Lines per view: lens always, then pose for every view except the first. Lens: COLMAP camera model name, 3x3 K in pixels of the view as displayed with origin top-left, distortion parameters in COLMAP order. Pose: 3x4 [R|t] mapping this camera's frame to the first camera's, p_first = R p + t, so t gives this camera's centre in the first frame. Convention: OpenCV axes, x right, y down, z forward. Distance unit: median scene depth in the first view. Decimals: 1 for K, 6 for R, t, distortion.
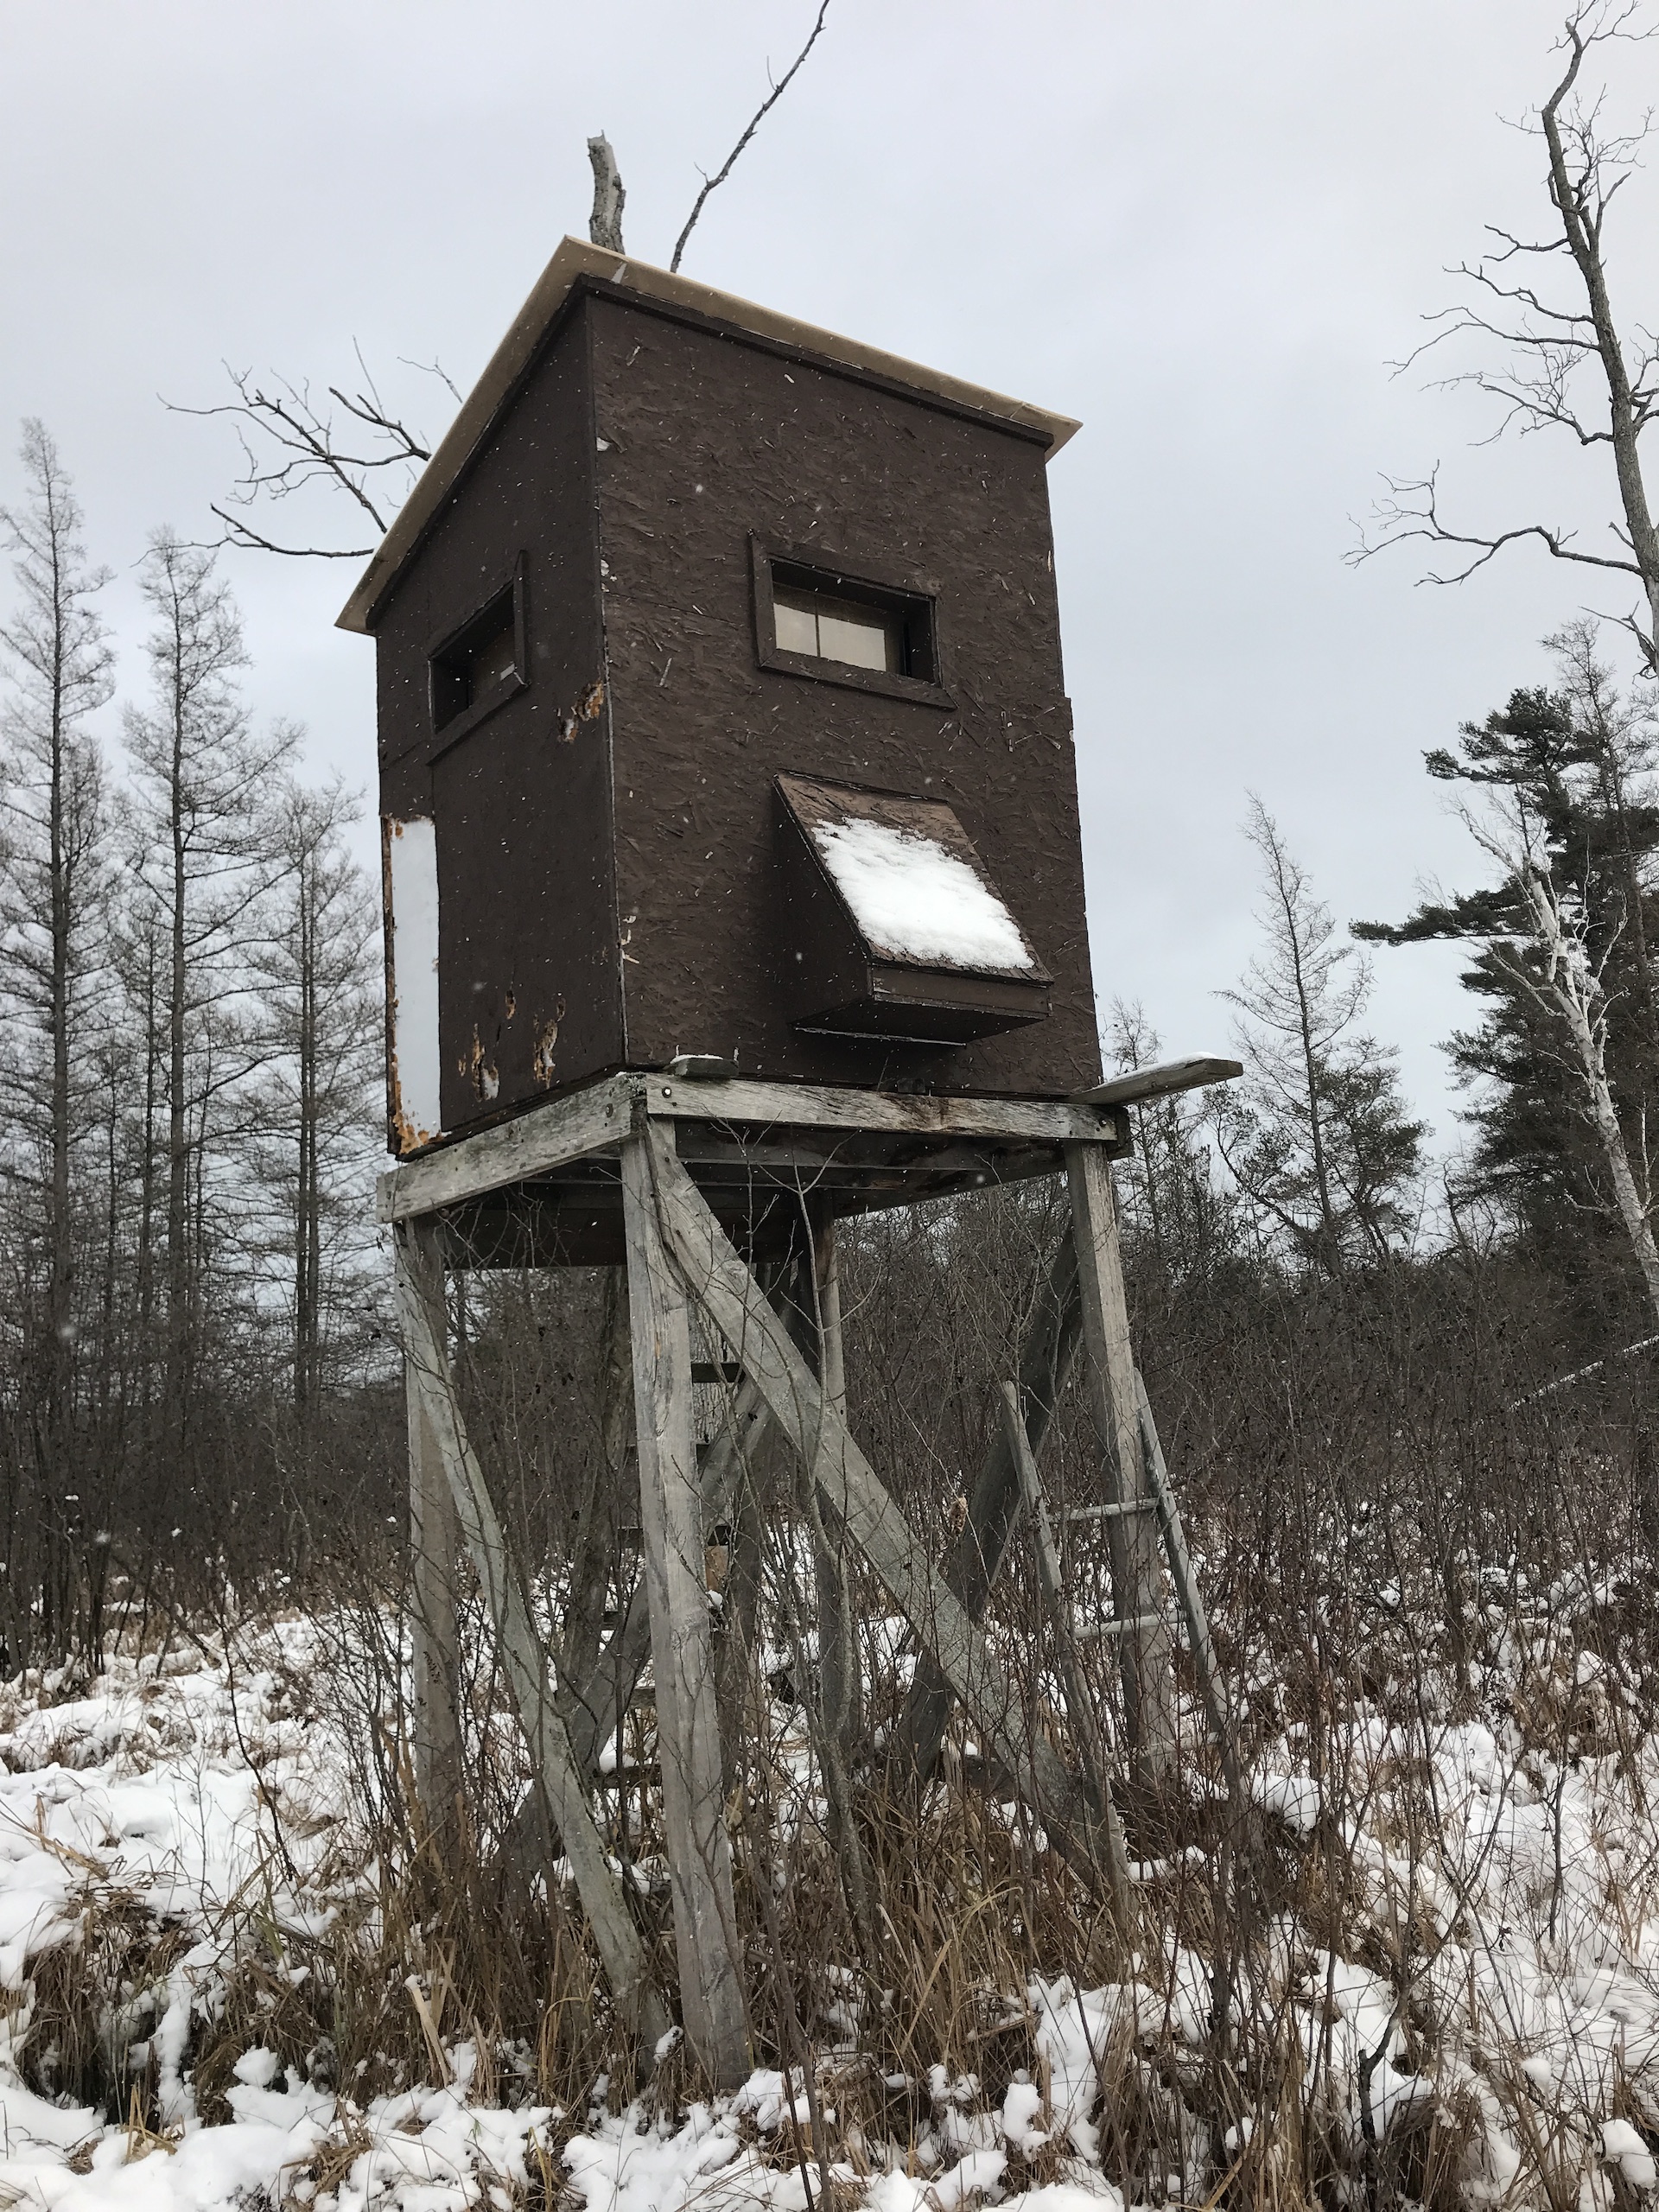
lens RADIAL K [[1849.3, 0, 830.3], [0, 1849.3, 1069.6], [0, 0, 1]] dist [0.081214, -0.135378]
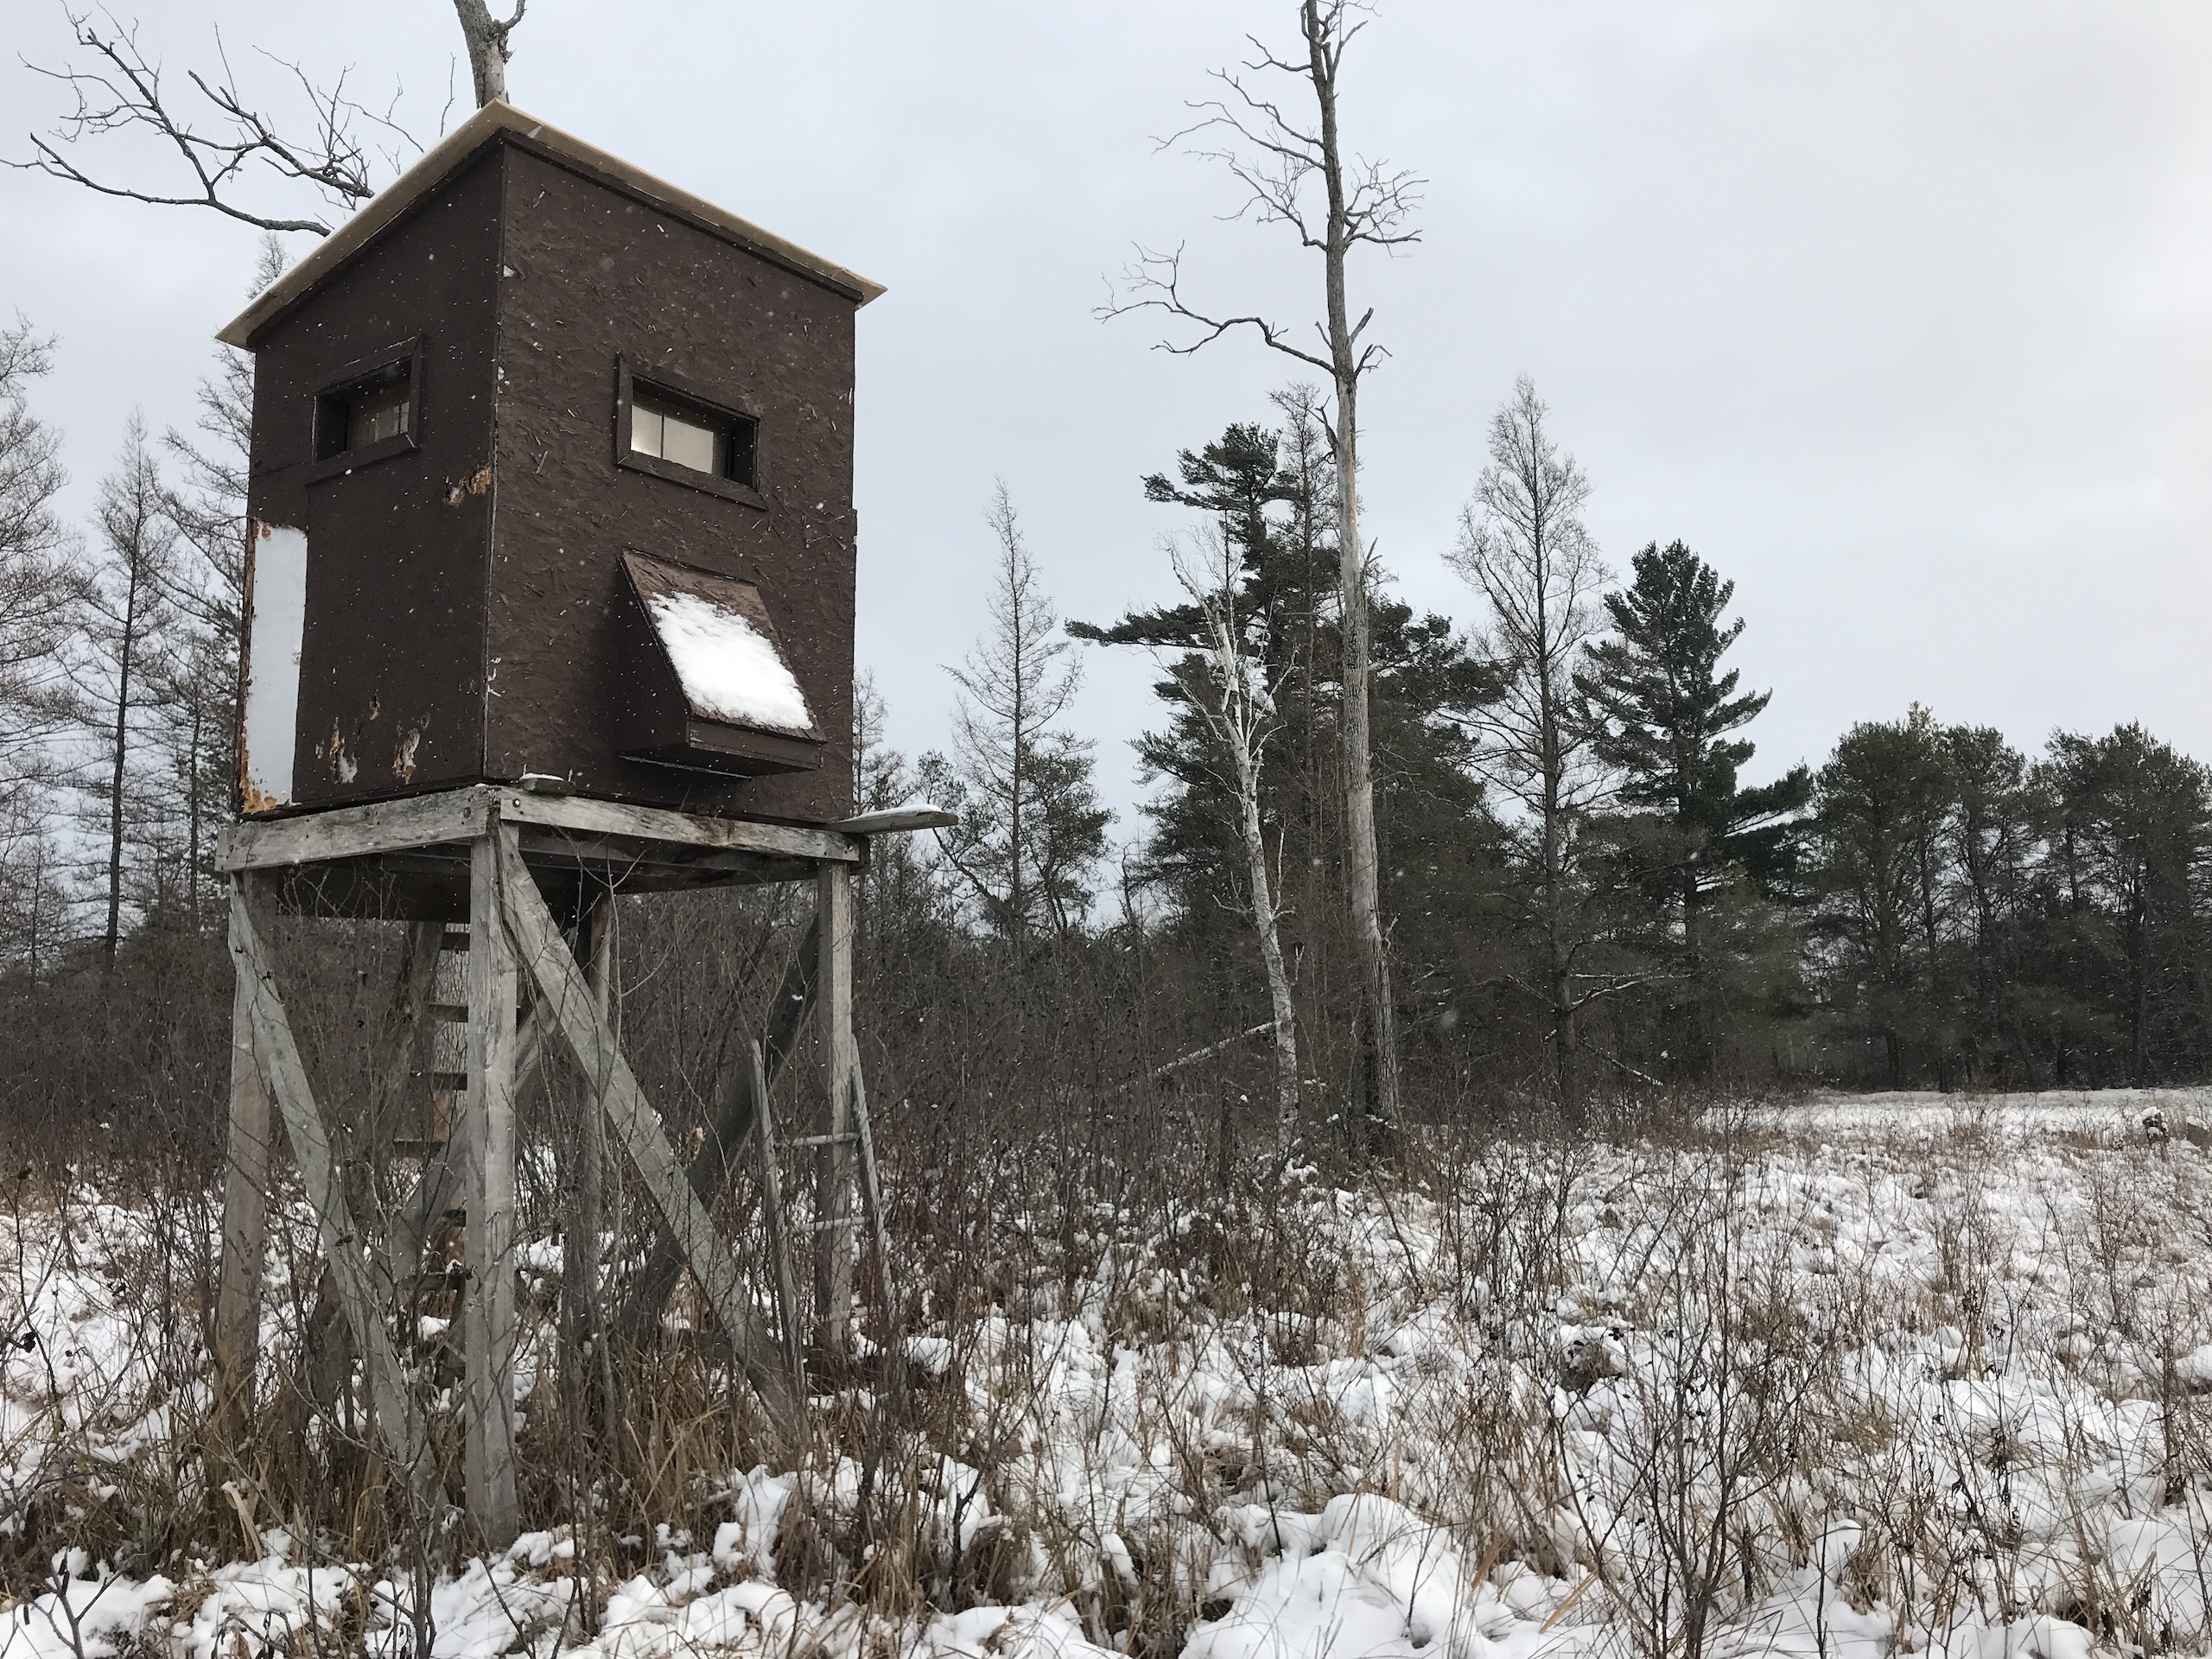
lens RADIAL K [[1849.3, 0, 1091.7], [0, 1849.3, 795.0], [0, 0, 1]] dist [0.081214, -0.135378]
pose [[0.951515, 0.101376, 0.290418, -0.073893], [-0.113686, 0.993182, 0.025787, -0.062441], [-0.285824, -0.057553, 0.956552, -0.298783]]
